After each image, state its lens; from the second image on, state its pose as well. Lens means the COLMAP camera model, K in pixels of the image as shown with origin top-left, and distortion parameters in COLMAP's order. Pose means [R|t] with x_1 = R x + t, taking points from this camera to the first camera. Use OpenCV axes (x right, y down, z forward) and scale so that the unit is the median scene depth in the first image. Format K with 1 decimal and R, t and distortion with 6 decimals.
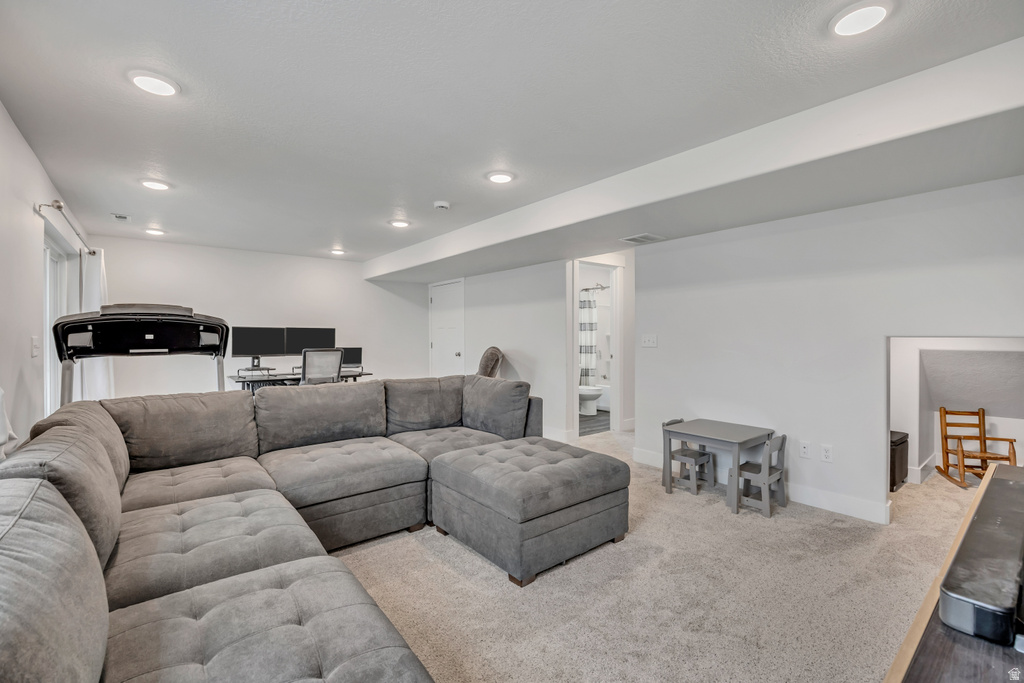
lens RADIAL K [[446.4, 0, 511.7], [0, 446.4, 335.8], [0, 0, 1]] dist [-0.013688, -0.000215]
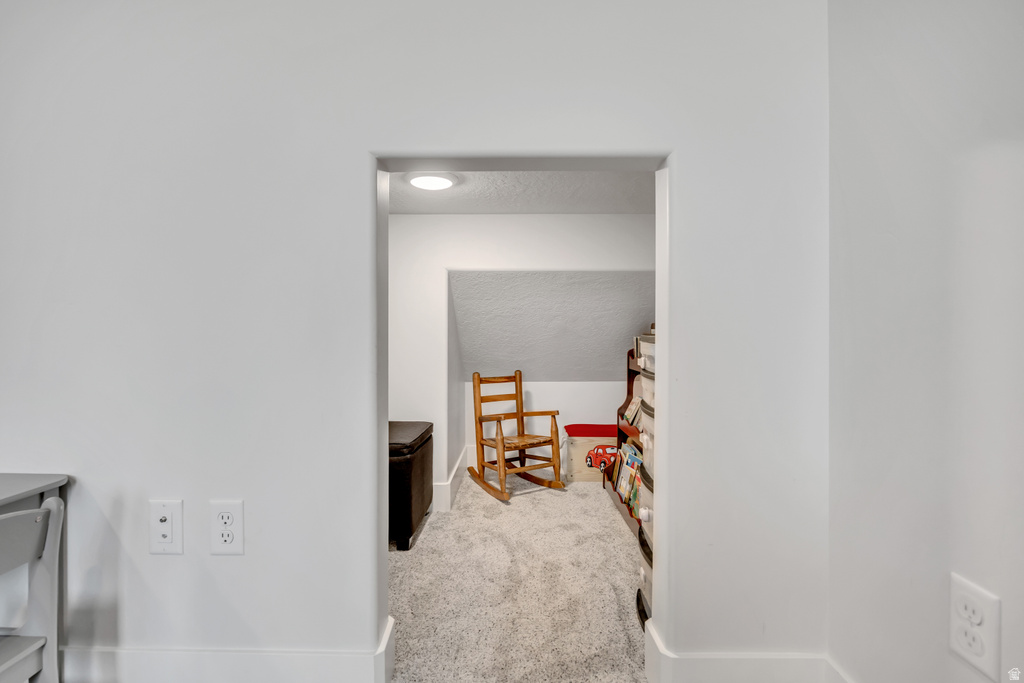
lens RADIAL K [[446.4, 0, 511.4], [0, 446.4, 339.6], [0, 0, 1]] dist [-0.013688, -0.000215]
pose [[0.630443, 0.001598, 0.776234, 0.526812], [-0.003742, 0.999993, 0.000981, 0.116560], [-0.776227, -0.003523, 0.630444, 0.572044]]
